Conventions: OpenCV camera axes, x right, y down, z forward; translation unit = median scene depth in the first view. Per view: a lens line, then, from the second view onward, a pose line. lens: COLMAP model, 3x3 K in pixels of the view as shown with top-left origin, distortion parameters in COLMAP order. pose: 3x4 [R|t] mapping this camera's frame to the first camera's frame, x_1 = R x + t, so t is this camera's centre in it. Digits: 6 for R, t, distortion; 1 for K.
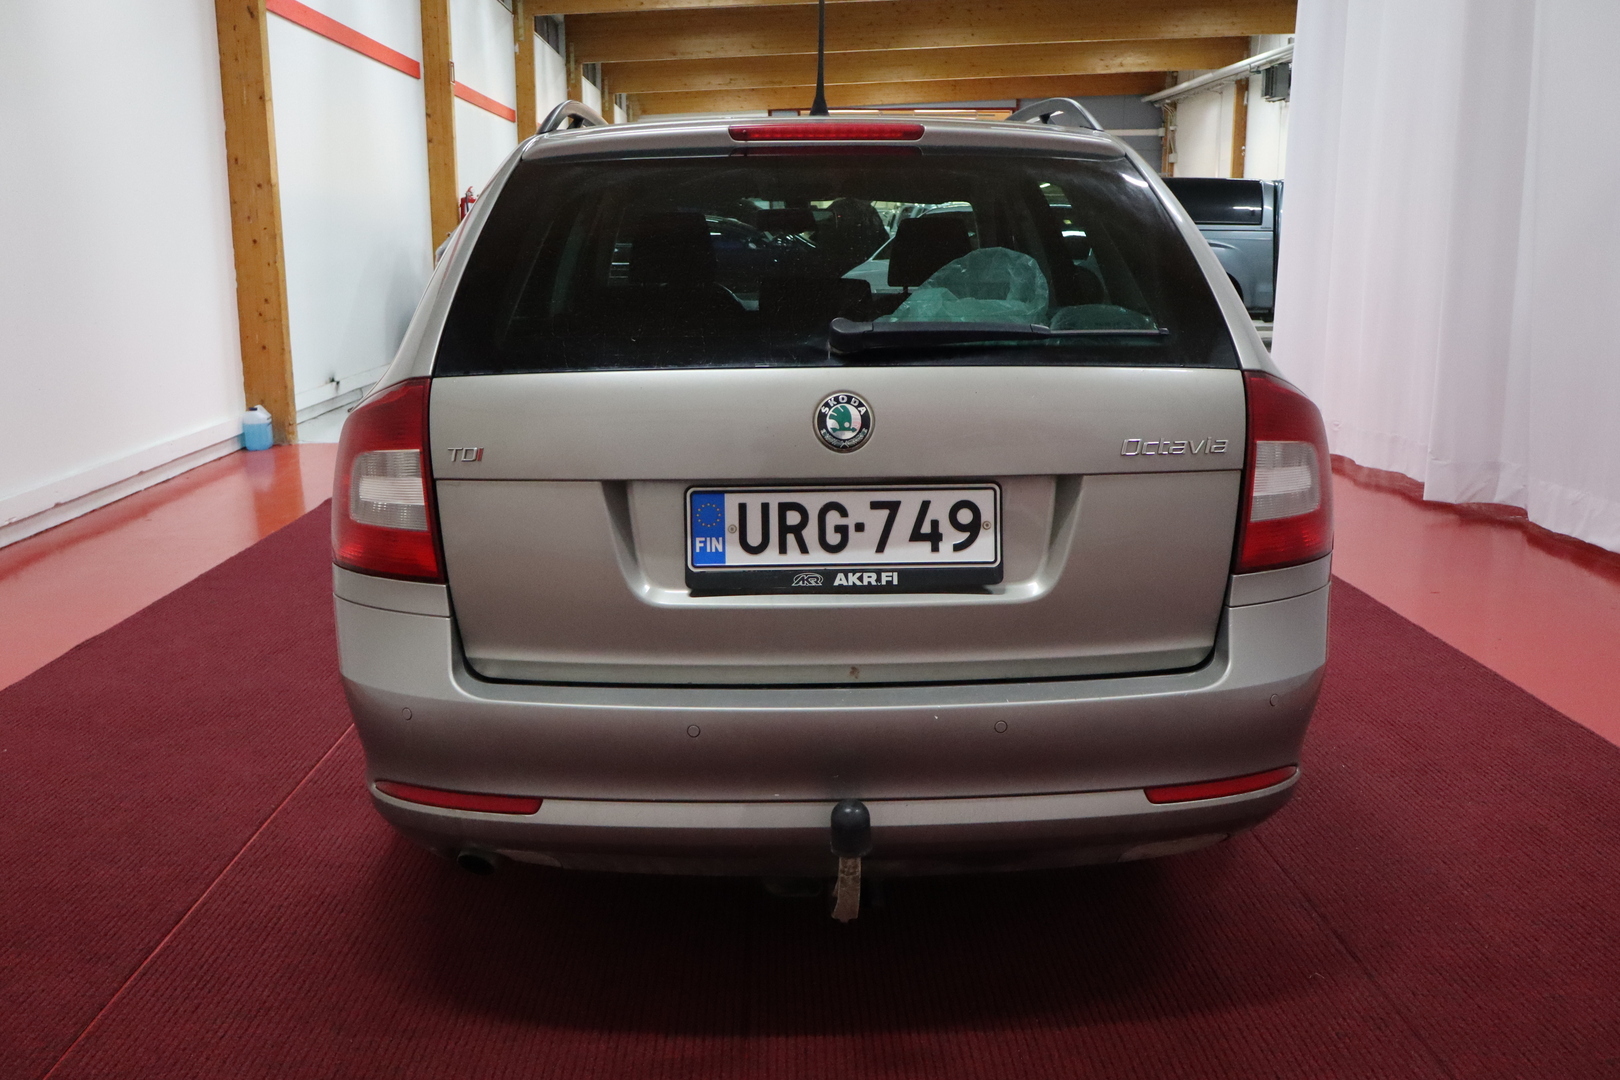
lens RADIAL K [[1456.4, 0, 851.6], [0, 1456.4, 605.9], [0, 0, 1]] dist [0.010354, 0.003912]
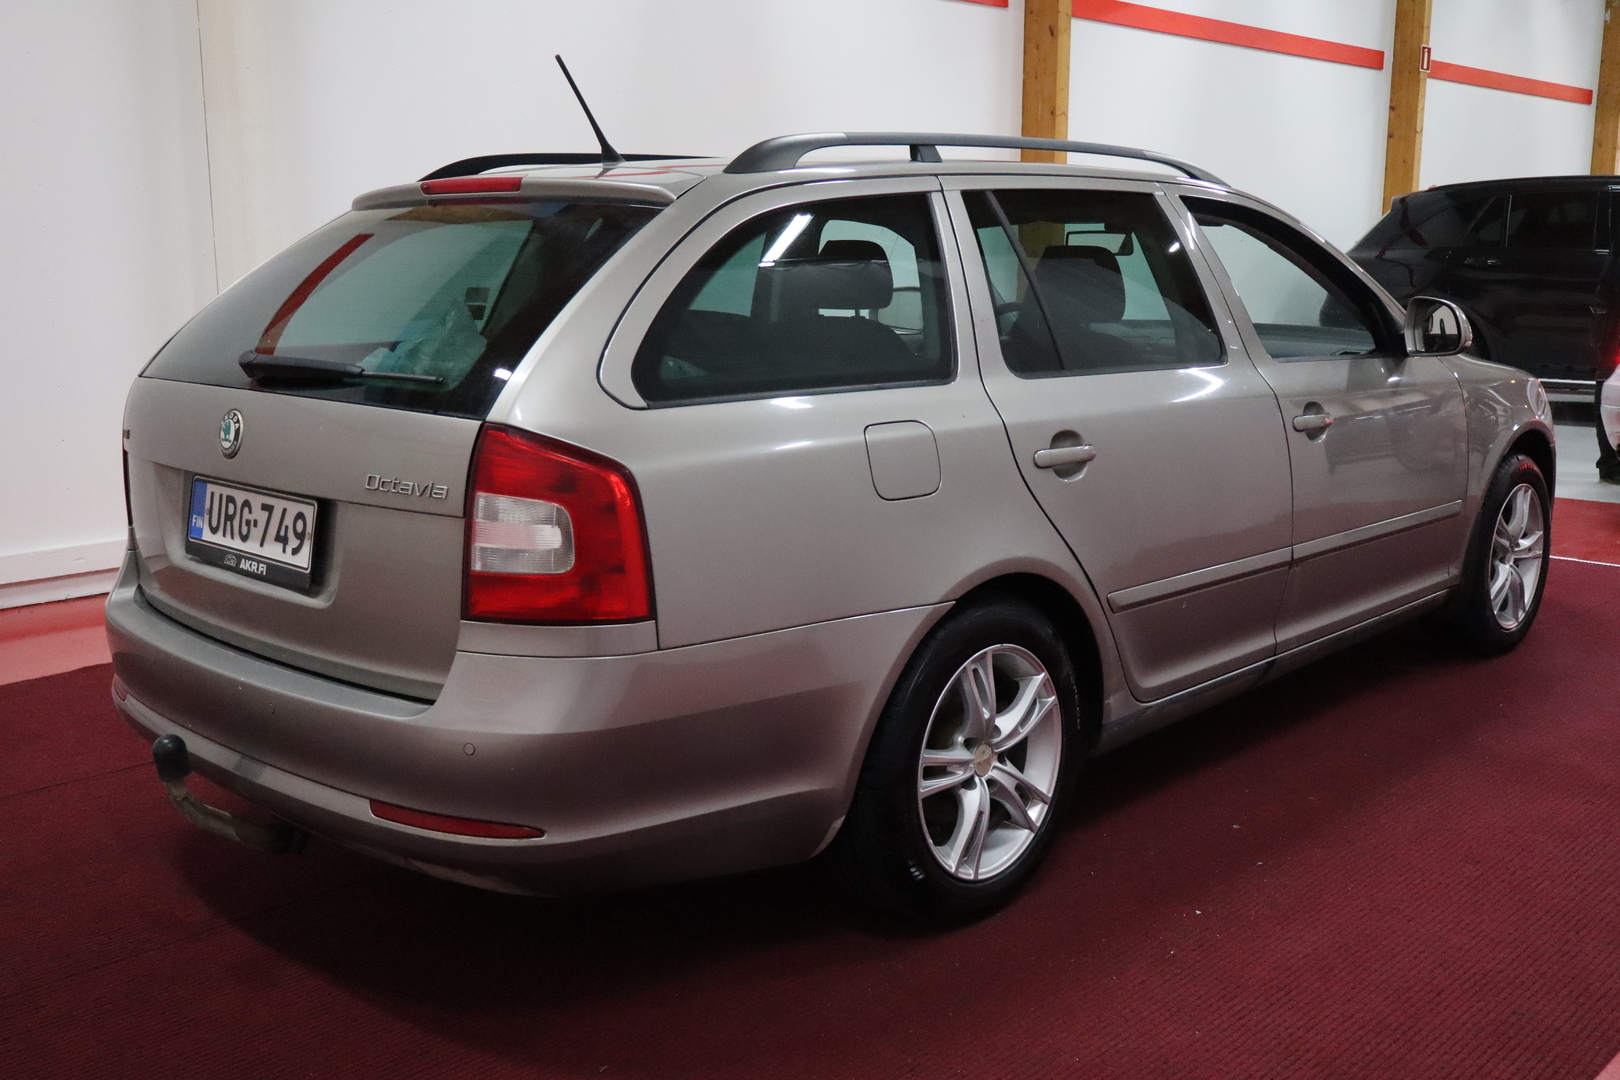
lens RADIAL K [[1587.6, 0, 744.5], [0, 1587.6, 624.4], [0, 0, 1]] dist [-0.009506, 0.000000]
pose [[0.682137, 0.174834, -0.710015, 1.224975], [-0.178475, 0.981437, 0.070201, -0.136075], [0.709109, 0.078833, 0.700678, 0.373782]]
